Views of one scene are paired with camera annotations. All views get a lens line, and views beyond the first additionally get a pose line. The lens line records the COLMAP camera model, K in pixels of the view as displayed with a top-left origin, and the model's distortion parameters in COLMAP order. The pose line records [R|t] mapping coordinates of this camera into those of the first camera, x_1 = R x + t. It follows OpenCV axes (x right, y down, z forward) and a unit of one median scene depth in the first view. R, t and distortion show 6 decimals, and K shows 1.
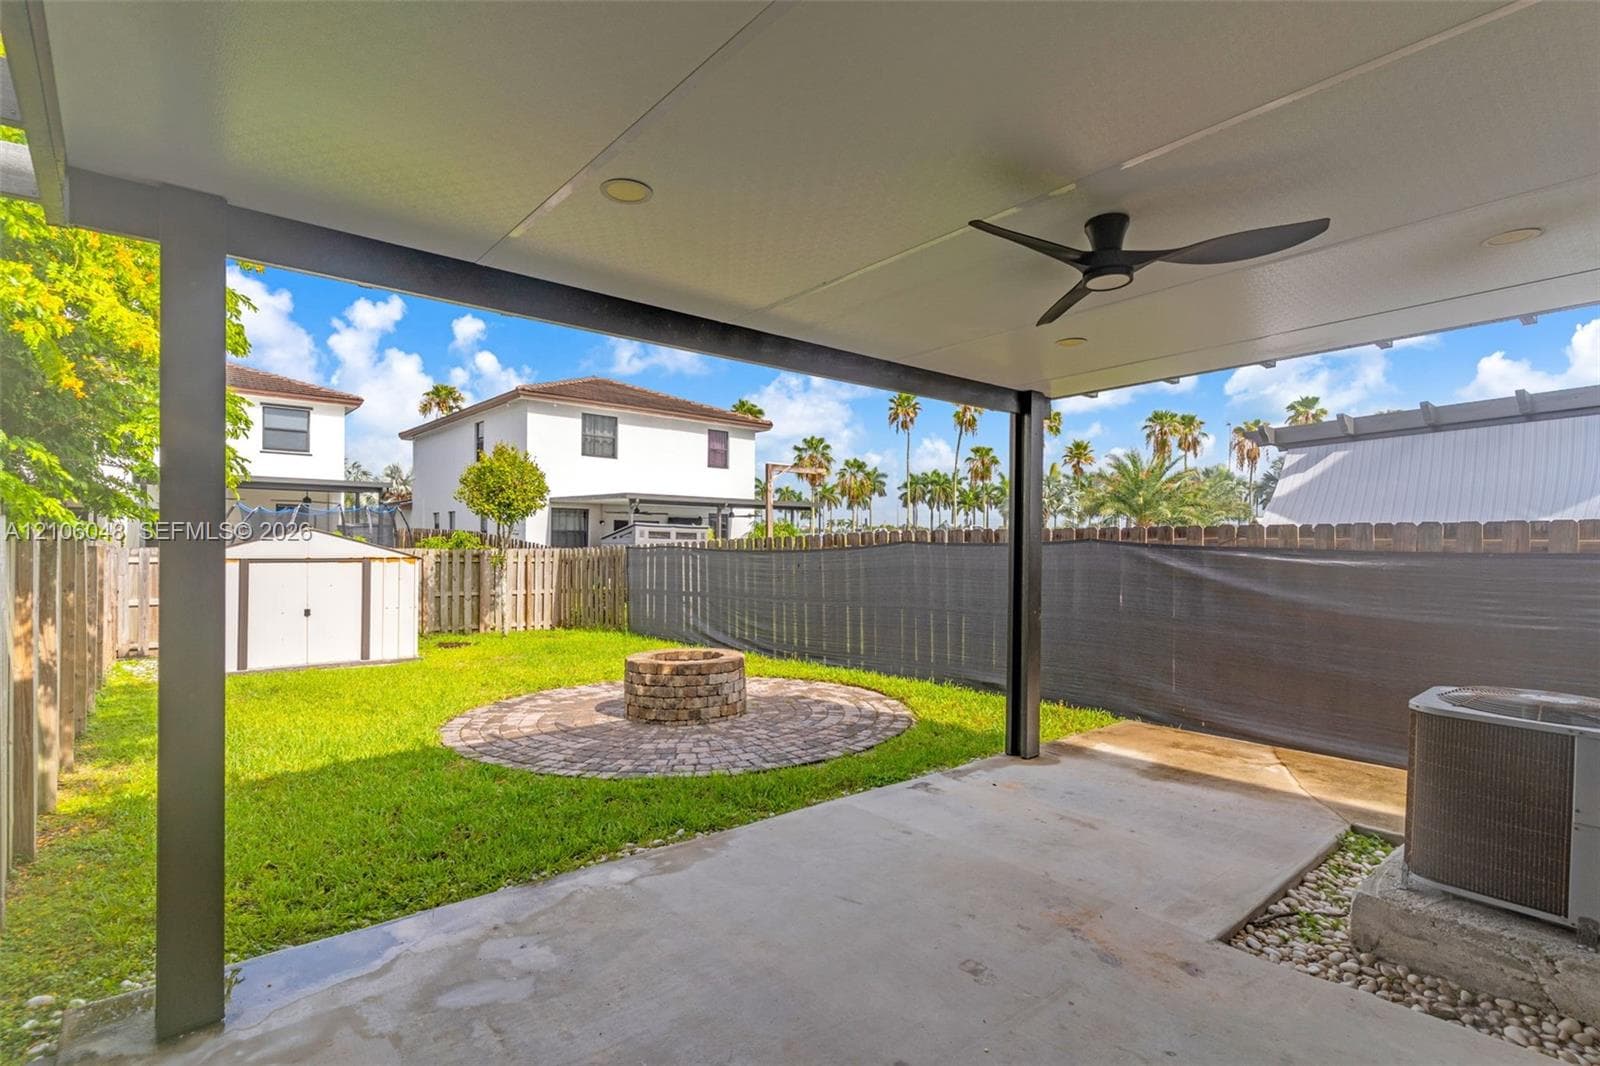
lens RADIAL K [[777.7, 0, 799.8], [0, 777.7, 541.7], [0, 0, 1]] dist [-0.004852, 0.000101]
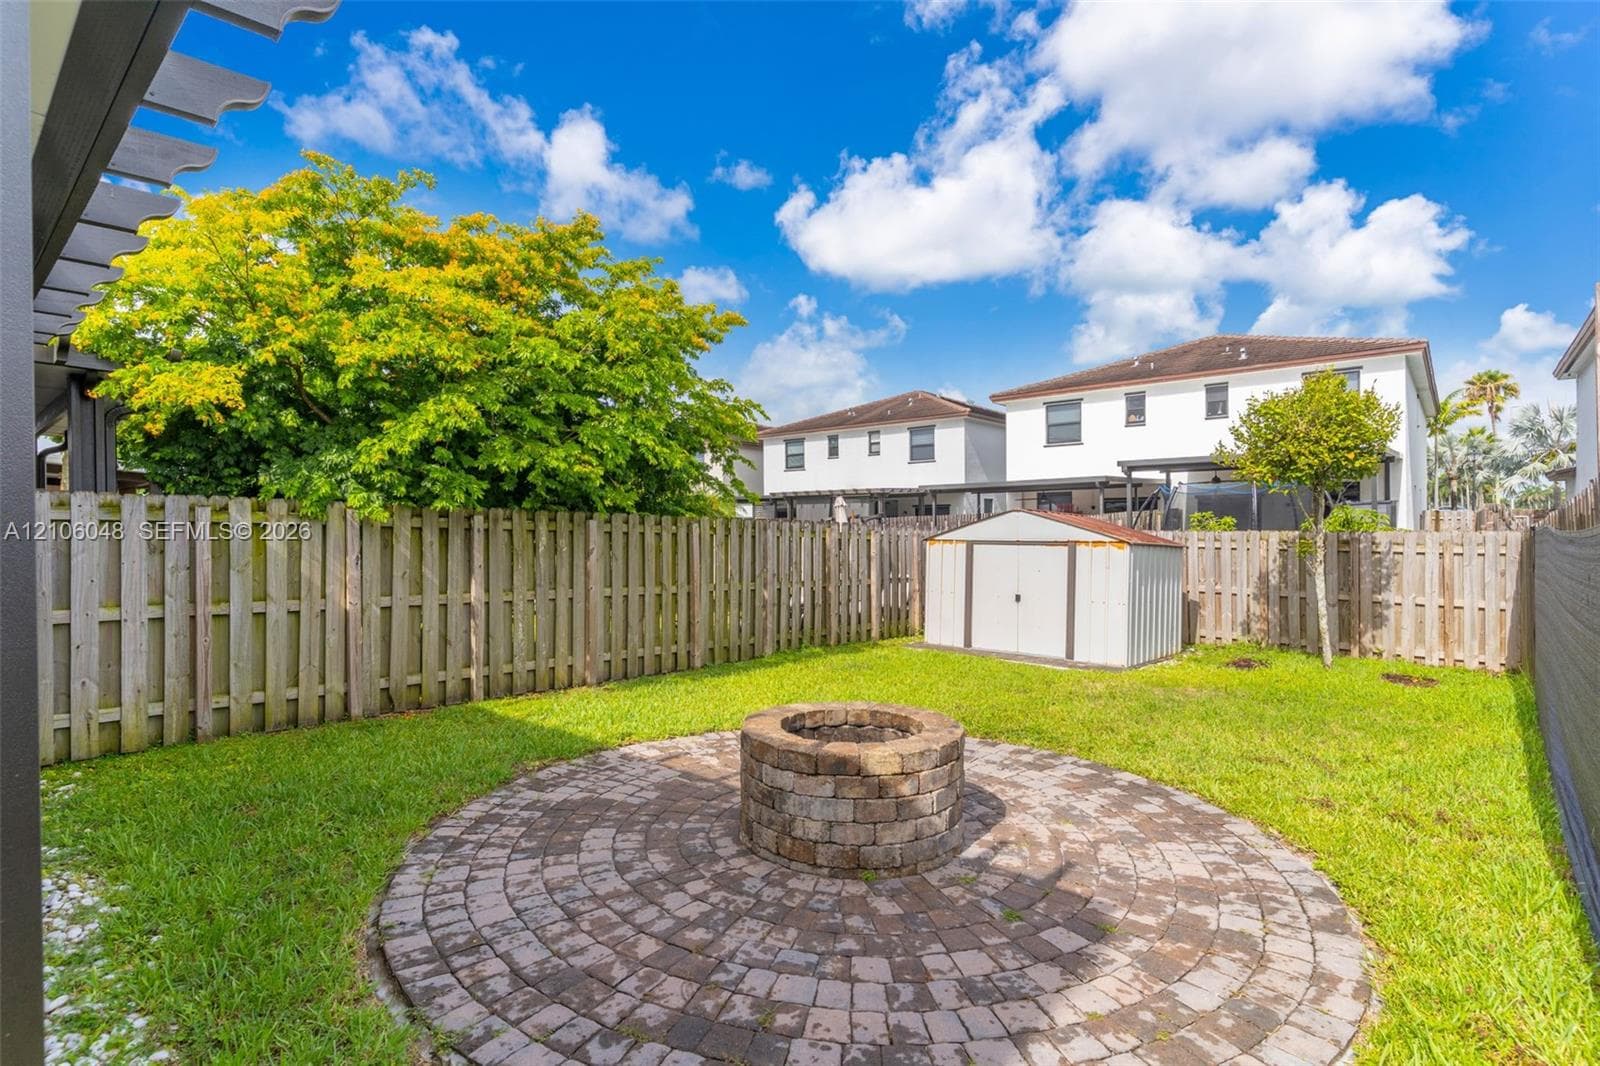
lens RADIAL K [[777.7, 0, 800.4], [0, 777.7, 534.3], [0, 0, 1]] dist [-0.004852, 0.000101]
pose [[0.138855, 0.001956, -0.990311, 0.436019], [0.003688, 0.999990, 0.002493, 0.018398], [0.990306, -0.003998, 0.138846, 1.037783]]
